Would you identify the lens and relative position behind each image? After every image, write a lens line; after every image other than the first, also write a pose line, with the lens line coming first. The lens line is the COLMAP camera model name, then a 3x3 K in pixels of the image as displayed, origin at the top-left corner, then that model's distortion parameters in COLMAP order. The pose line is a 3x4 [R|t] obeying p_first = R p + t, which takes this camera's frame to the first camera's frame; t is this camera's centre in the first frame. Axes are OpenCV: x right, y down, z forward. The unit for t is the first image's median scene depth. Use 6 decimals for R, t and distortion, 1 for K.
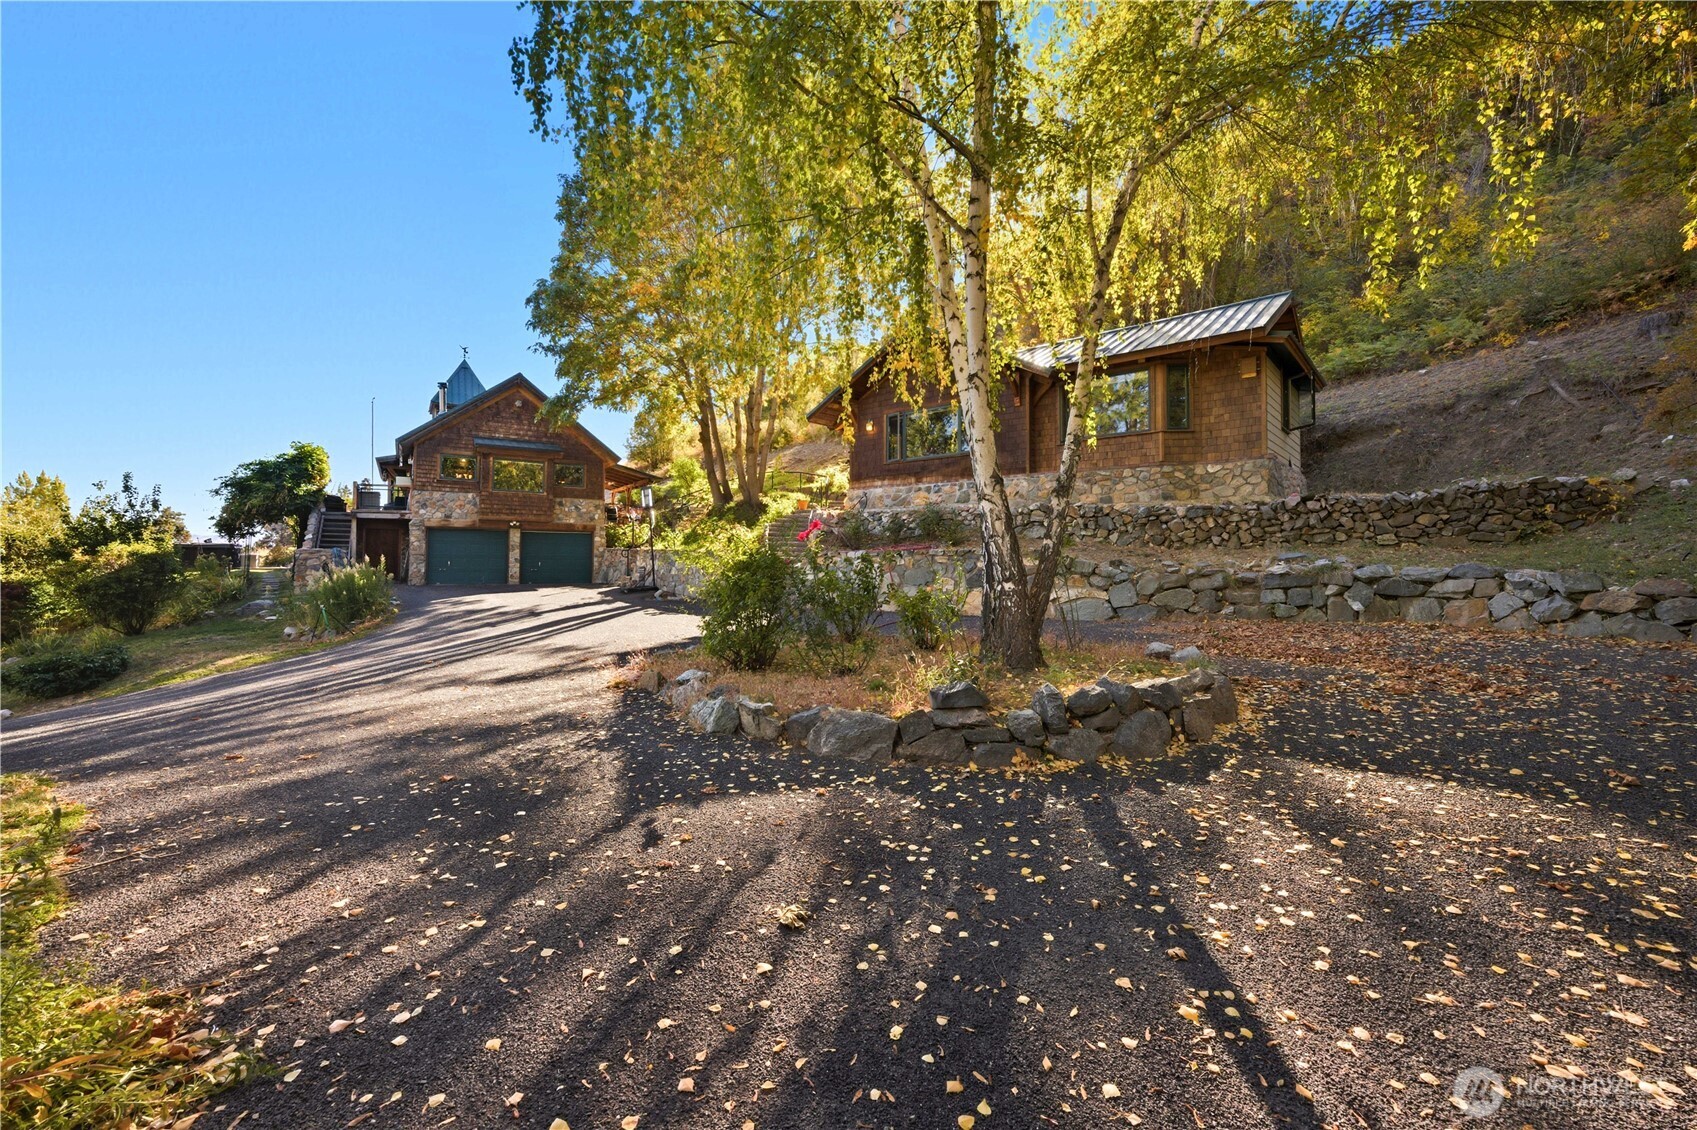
lens RADIAL K [[702.2, 0, 861.1], [0, 702.2, 562.1], [0, 0, 1]] dist [-0.016987, 0.005581]
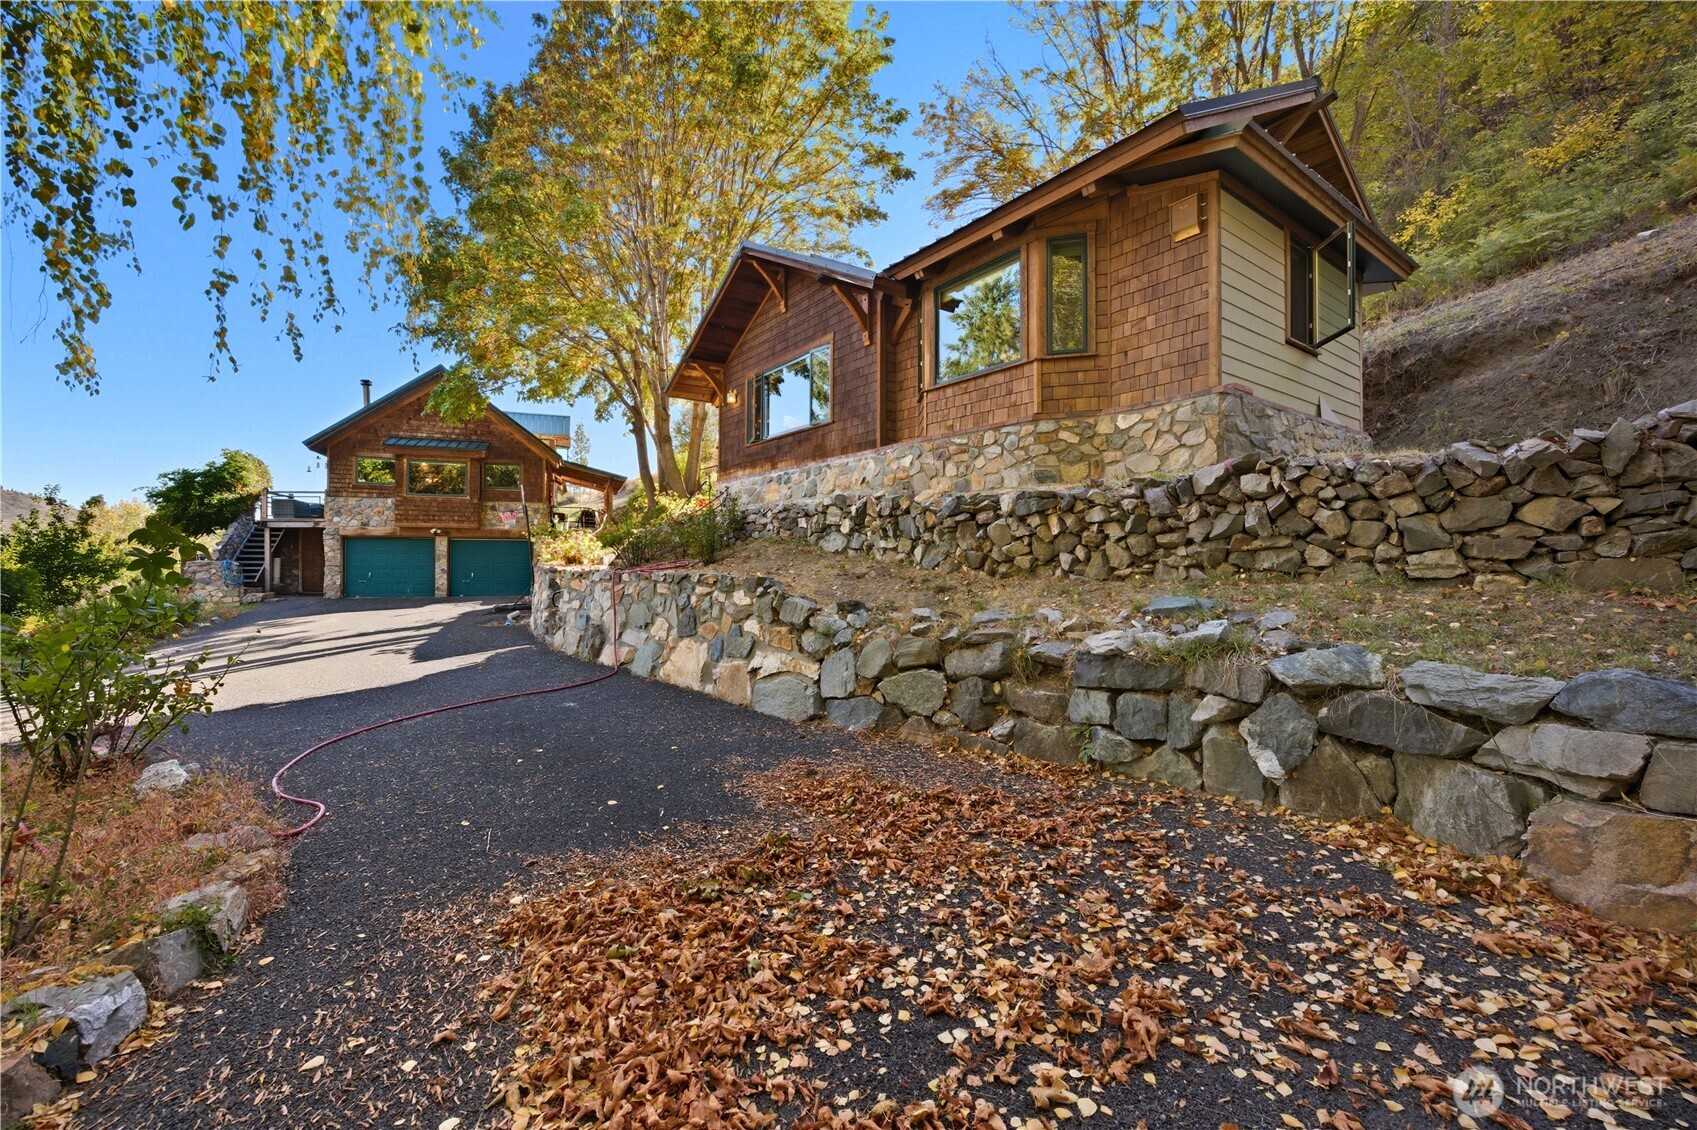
lens RADIAL K [[702.2, 0, 841.3], [0, 702.2, 563.0], [0, 0, 1]] dist [-0.016987, 0.005581]
pose [[0.973434, -0.000884, -0.228968, 0.406358], [0.001626, 0.999994, 0.003052, -0.027732], [0.228964, -0.003343, 0.973429, 0.424603]]
